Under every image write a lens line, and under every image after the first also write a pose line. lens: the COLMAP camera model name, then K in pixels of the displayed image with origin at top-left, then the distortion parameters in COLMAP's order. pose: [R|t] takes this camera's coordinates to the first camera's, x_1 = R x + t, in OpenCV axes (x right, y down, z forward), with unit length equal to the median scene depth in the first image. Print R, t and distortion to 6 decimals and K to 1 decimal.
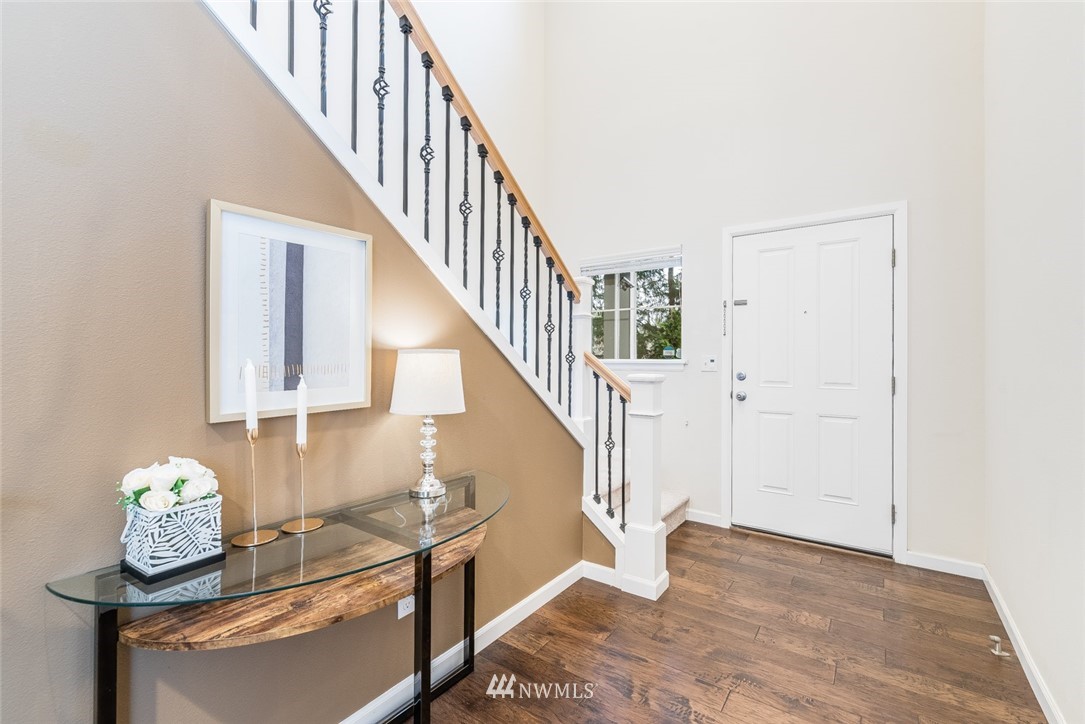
lens RADIAL K [[471.7, 0, 536.5], [0, 471.7, 358.6], [0, 0, 1]] dist [-0.002167, -0.000845]
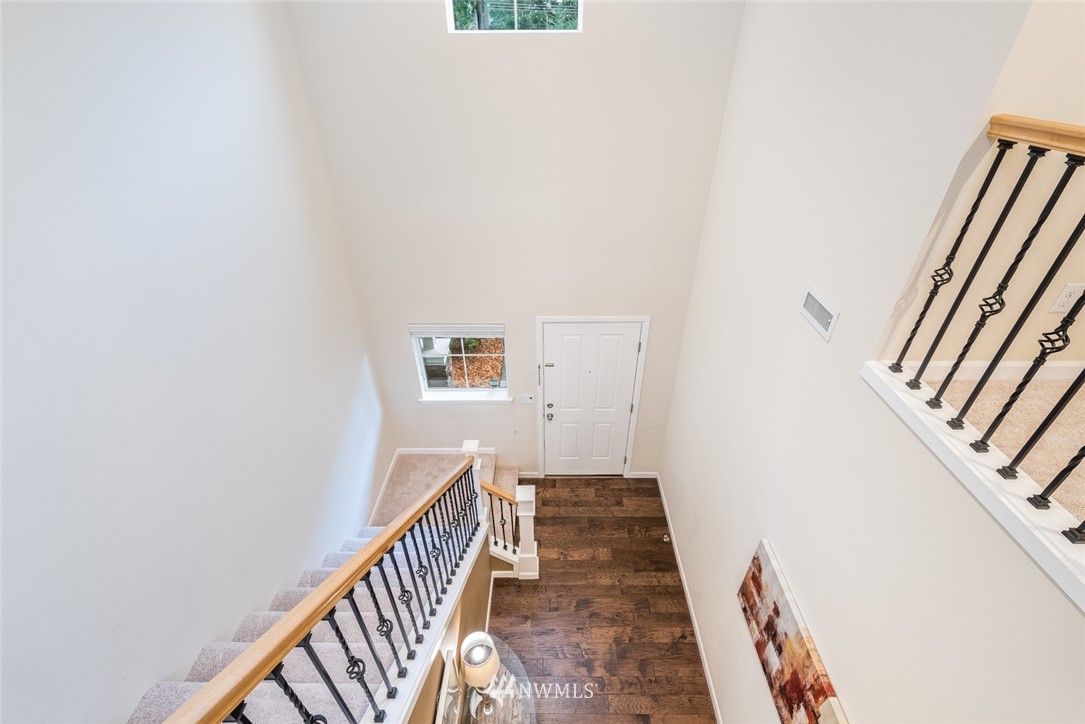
lens RADIAL K [[471.7, 0, 540.3], [0, 471.7, 357.4], [0, 0, 1]] dist [-0.002167, -0.000845]
pose [[0.813360, -0.341082, 0.471284, -0.327109], [0.011357, 0.819255, 0.573318, -1.283624], [-0.581650, -0.460961, 0.670222, 0.124089]]
